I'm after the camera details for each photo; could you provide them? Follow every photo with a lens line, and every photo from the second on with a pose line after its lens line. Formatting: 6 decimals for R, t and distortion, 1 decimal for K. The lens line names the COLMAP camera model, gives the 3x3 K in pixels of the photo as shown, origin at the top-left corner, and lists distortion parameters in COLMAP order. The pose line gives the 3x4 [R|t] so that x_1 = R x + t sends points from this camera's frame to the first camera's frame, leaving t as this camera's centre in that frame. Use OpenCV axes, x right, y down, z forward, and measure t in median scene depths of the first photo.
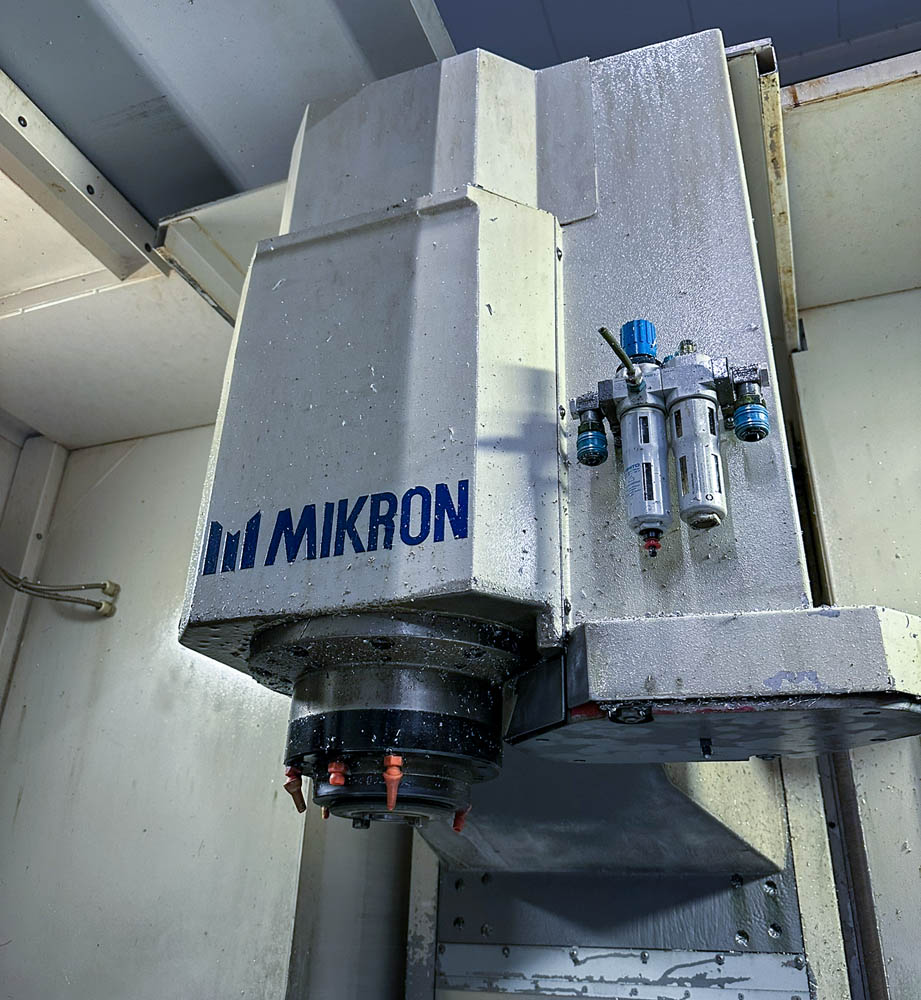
lens RADIAL K [[855.8, 0, 466.1], [0, 855.8, 494.2], [0, 0, 1]] dist [0.029879, -0.046321]
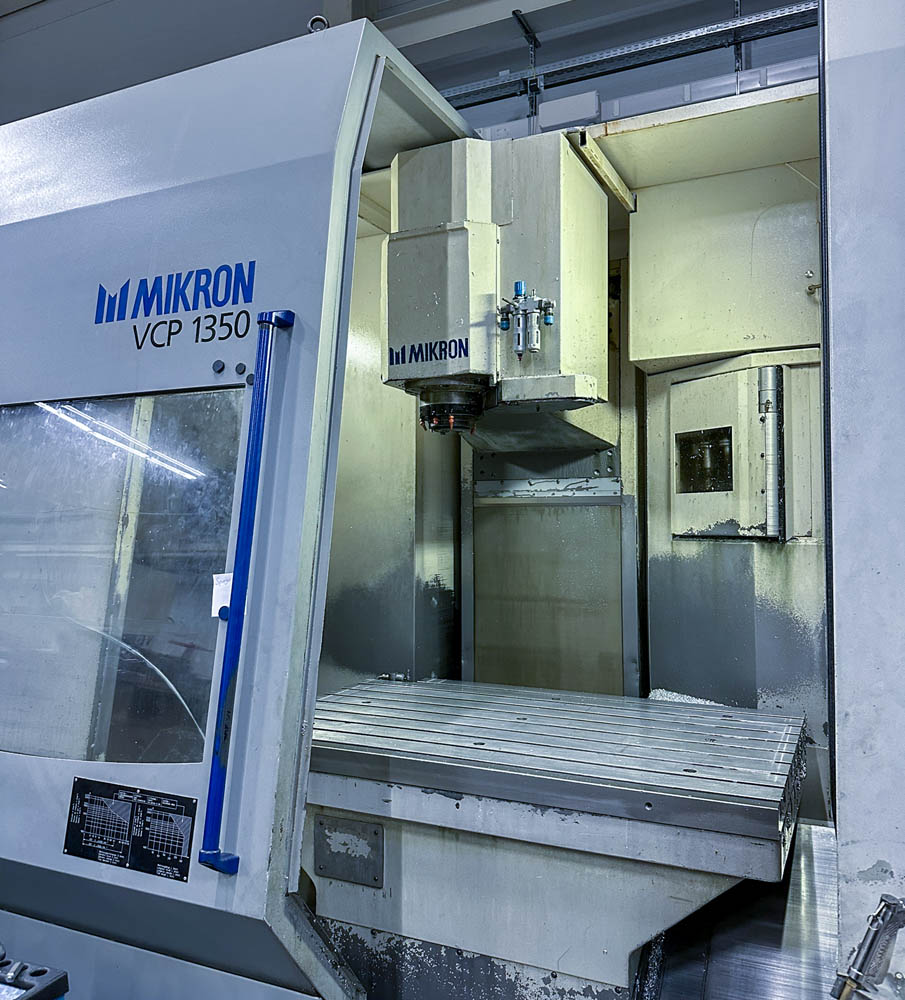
lens RADIAL K [[837.0, 0, 454.7], [0, 837.0, 499.2], [0, 0, 1]] dist [-0.003232, 0.002710]
pose [[0.996577, -0.032287, -0.076109, 0.171747], [0.061820, 0.902269, 0.426718, -0.808685], [0.054893, -0.429962, 0.901177, -2.131192]]
